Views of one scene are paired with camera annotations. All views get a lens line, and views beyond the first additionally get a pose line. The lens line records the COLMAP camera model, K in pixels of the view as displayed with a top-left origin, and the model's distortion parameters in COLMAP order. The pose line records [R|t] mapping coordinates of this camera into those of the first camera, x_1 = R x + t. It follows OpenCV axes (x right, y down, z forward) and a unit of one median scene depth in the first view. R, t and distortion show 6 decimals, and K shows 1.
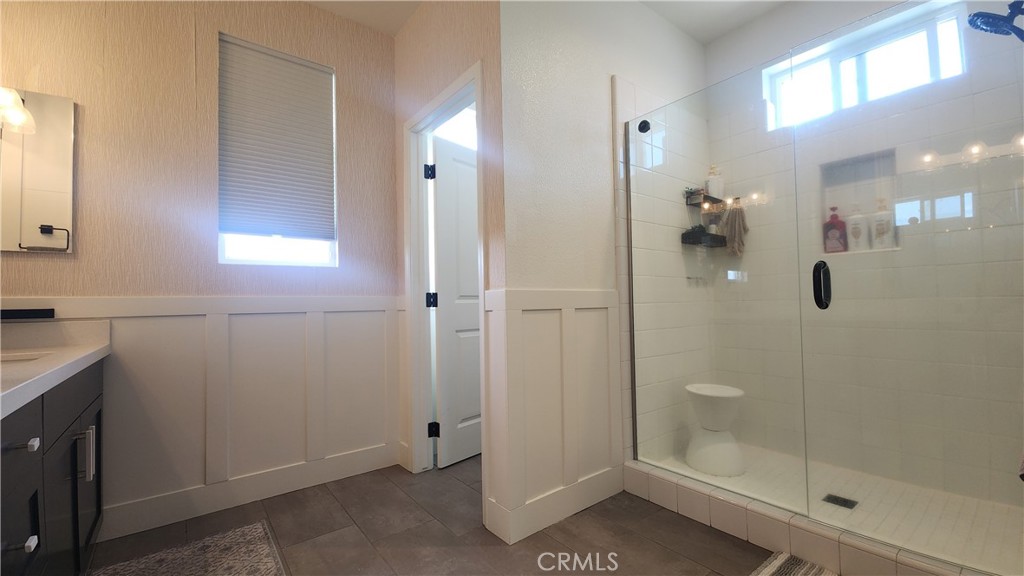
lens RADIAL K [[419.1, 0, 512.8], [0, 419.1, 292.0], [0, 0, 1]] dist [0.001967, 0.000233]
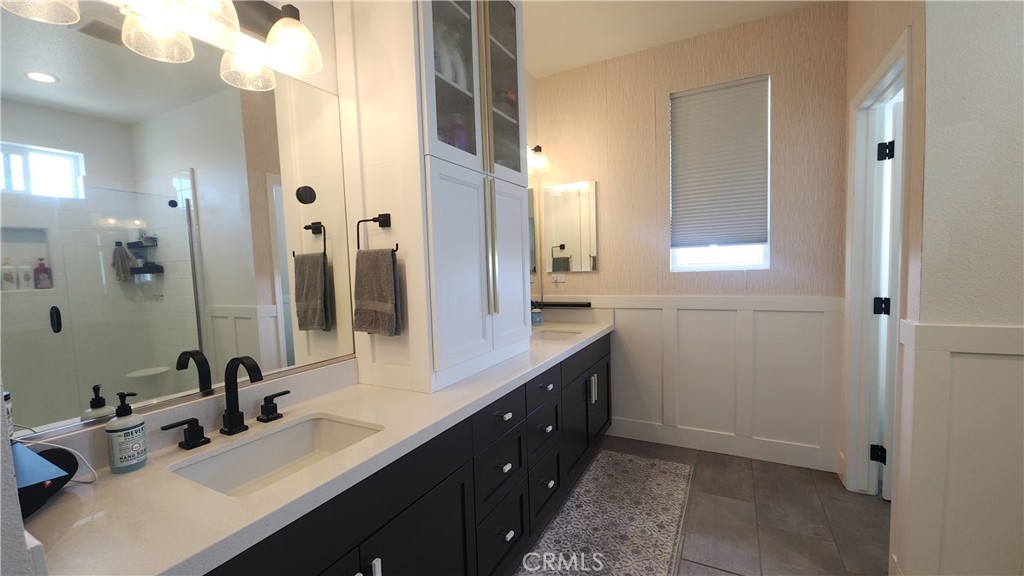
lens RADIAL K [[419.1, 0, 507.1], [0, 419.1, 290.3], [0, 0, 1]] dist [0.001967, 0.000233]
pose [[0.401607, 0.061623, -0.913737, 0.349076], [0.050809, 0.994698, 0.089414, -0.160807], [0.914402, -0.082335, 0.396346, -0.037577]]
